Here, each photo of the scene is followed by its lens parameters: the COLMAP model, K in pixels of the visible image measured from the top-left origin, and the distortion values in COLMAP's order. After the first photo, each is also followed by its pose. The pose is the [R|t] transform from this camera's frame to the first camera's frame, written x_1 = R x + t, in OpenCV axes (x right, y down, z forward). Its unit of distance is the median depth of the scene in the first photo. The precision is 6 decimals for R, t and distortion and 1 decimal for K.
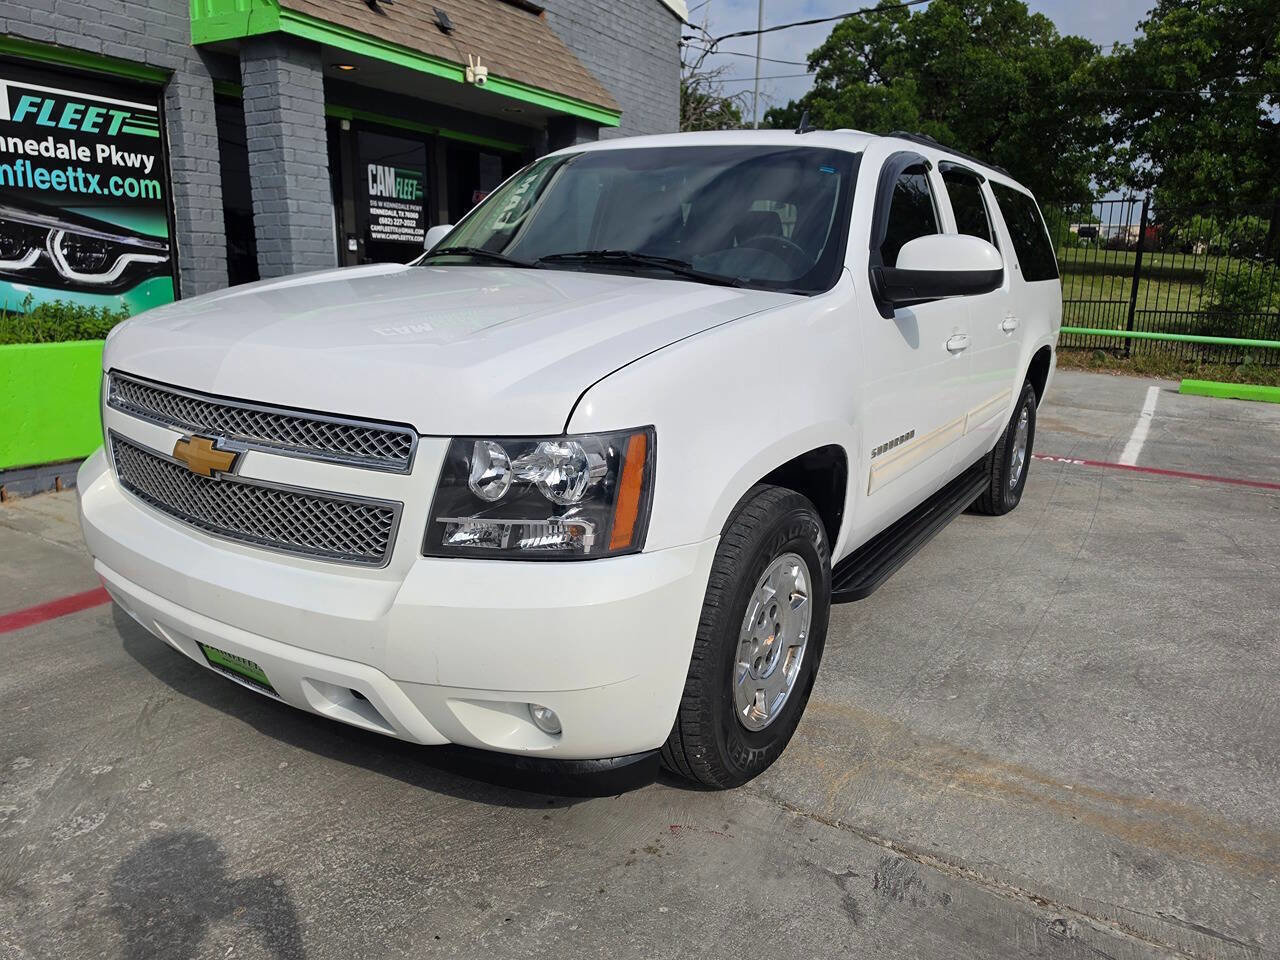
lens RADIAL K [[897.5, 0, 632.8], [0, 897.5, 491.0], [0, 0, 1]] dist [0.013025, -0.016664]
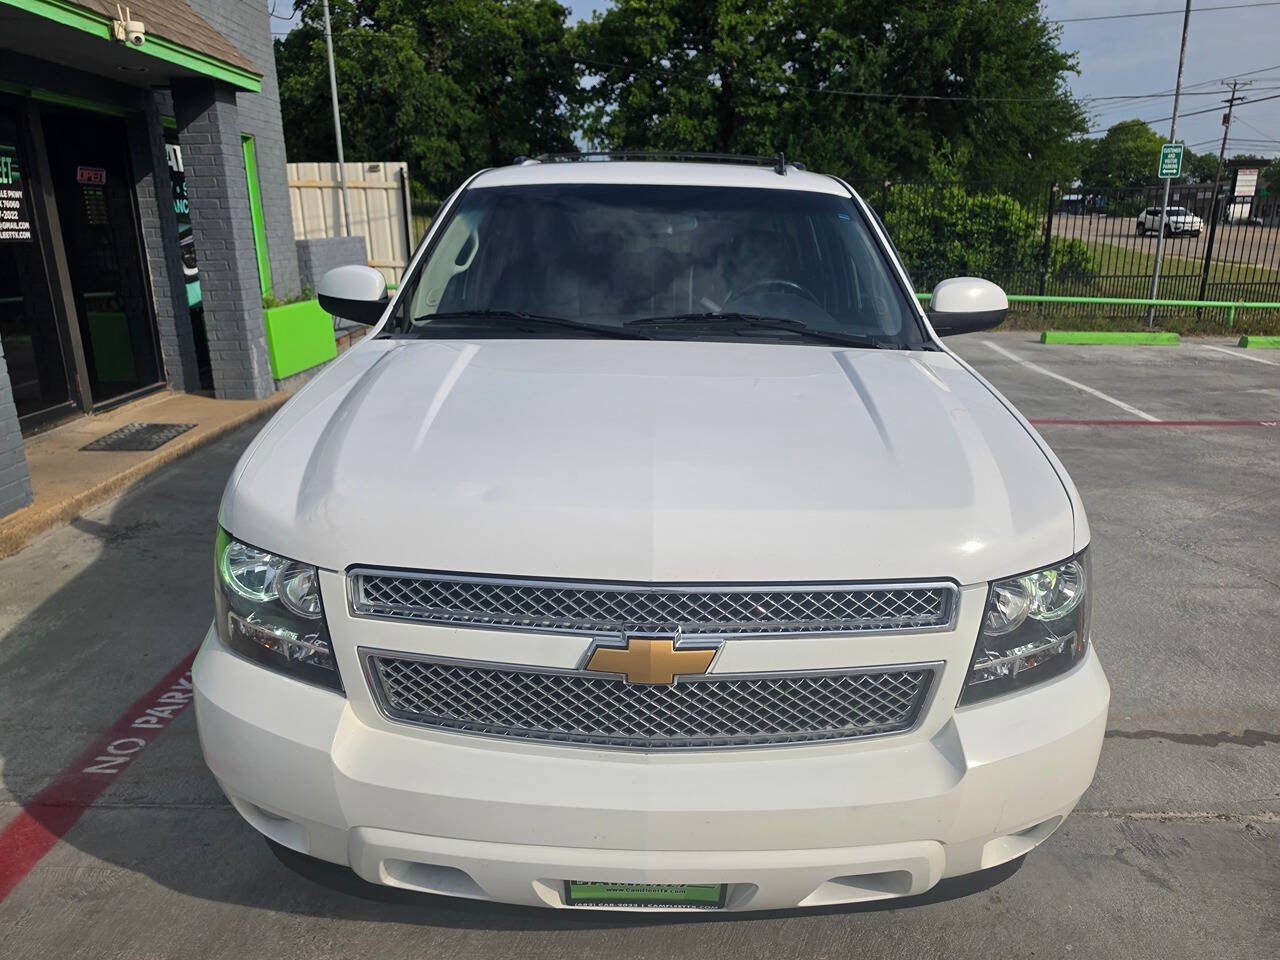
lens RADIAL K [[897.5, 0, 647.9], [0, 897.5, 487.5], [0, 0, 1]] dist [0.013025, -0.016664]
pose [[0.844982, -0.171563, 0.506529, -0.235611], [0.143884, 0.985153, 0.093649, -0.073099], [-0.515076, -0.006251, 0.857122, 0.087953]]
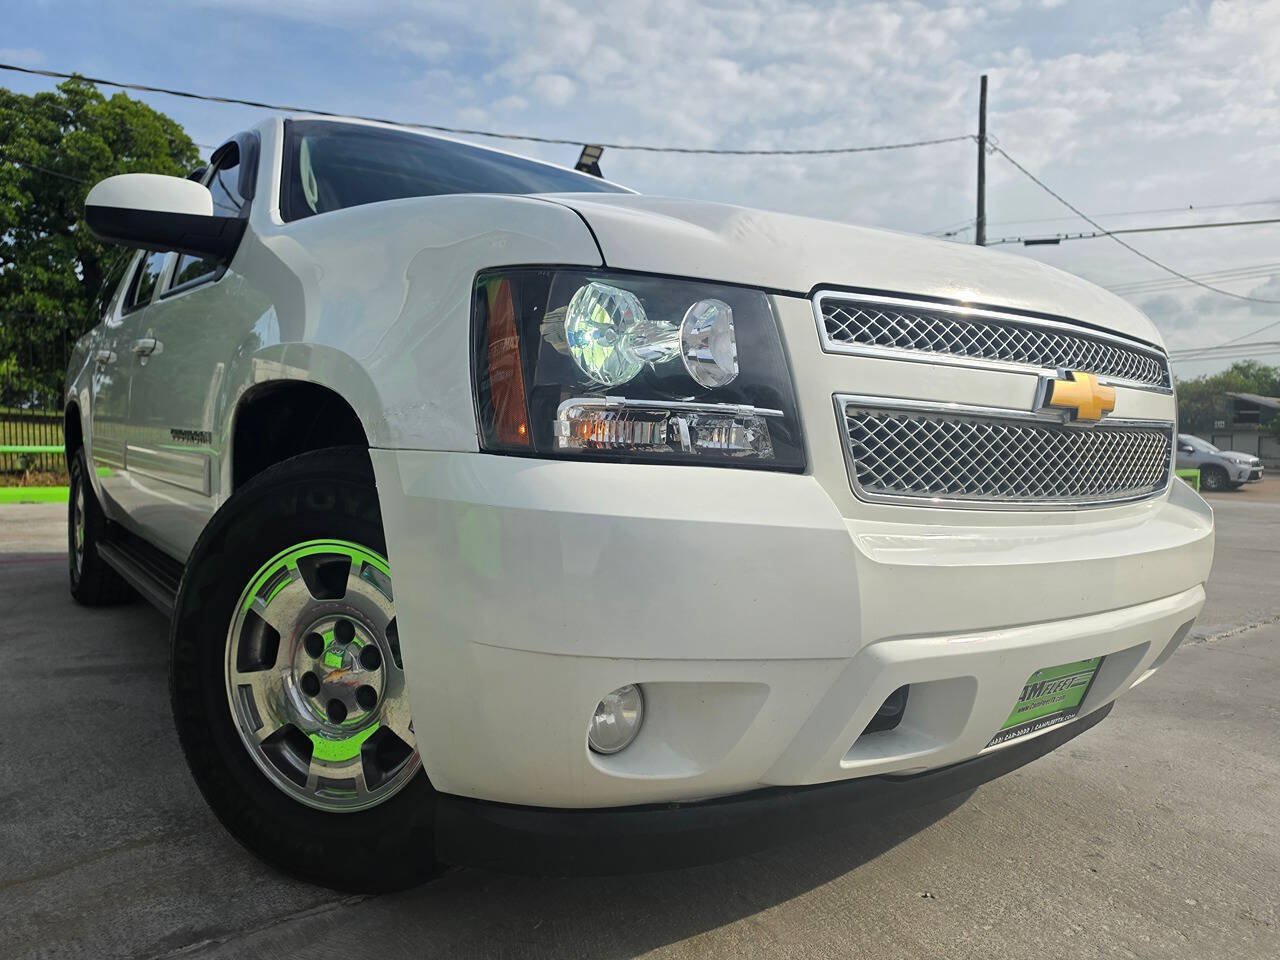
lens RADIAL K [[897.5, 0, 639.3], [0, 897.5, 474.4], [0, 0, 1]] dist [0.013025, -0.016664]
pose [[0.330168, -0.053721, 0.942392, -0.362550], [0.226410, 0.973741, -0.023814, -0.012579], [-0.916367, 0.221229, 0.333661, 0.307241]]
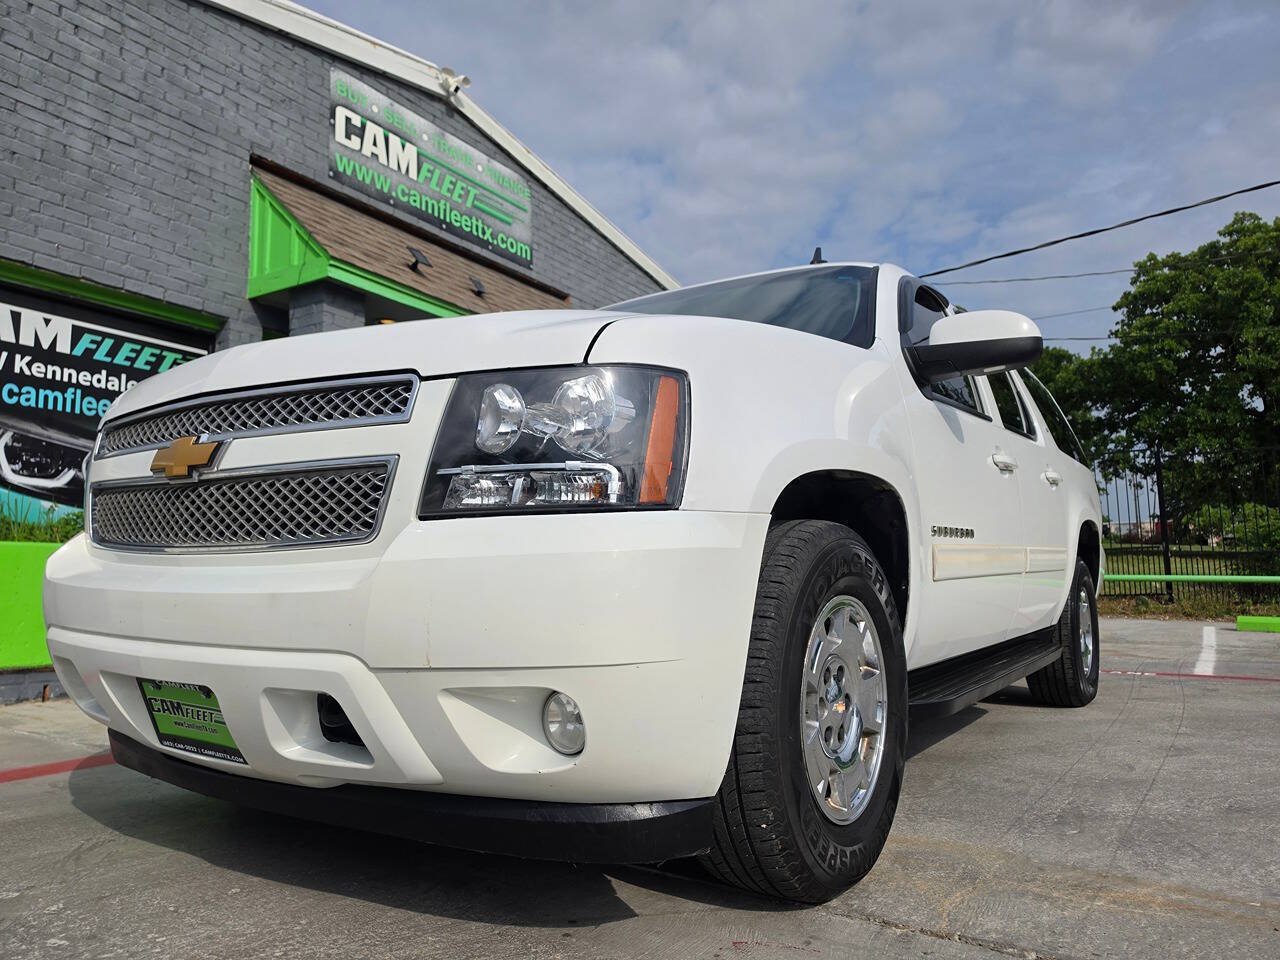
lens RADIAL K [[897.5, 0, 631.5], [0, 897.5, 492.3], [0, 0, 1]] dist [0.013025, -0.016664]
pose [[0.999143, -0.033457, -0.024388, -0.003564], [0.023231, 0.940626, -0.338650, 0.085167], [0.034270, 0.337793, 0.940596, 0.052398]]
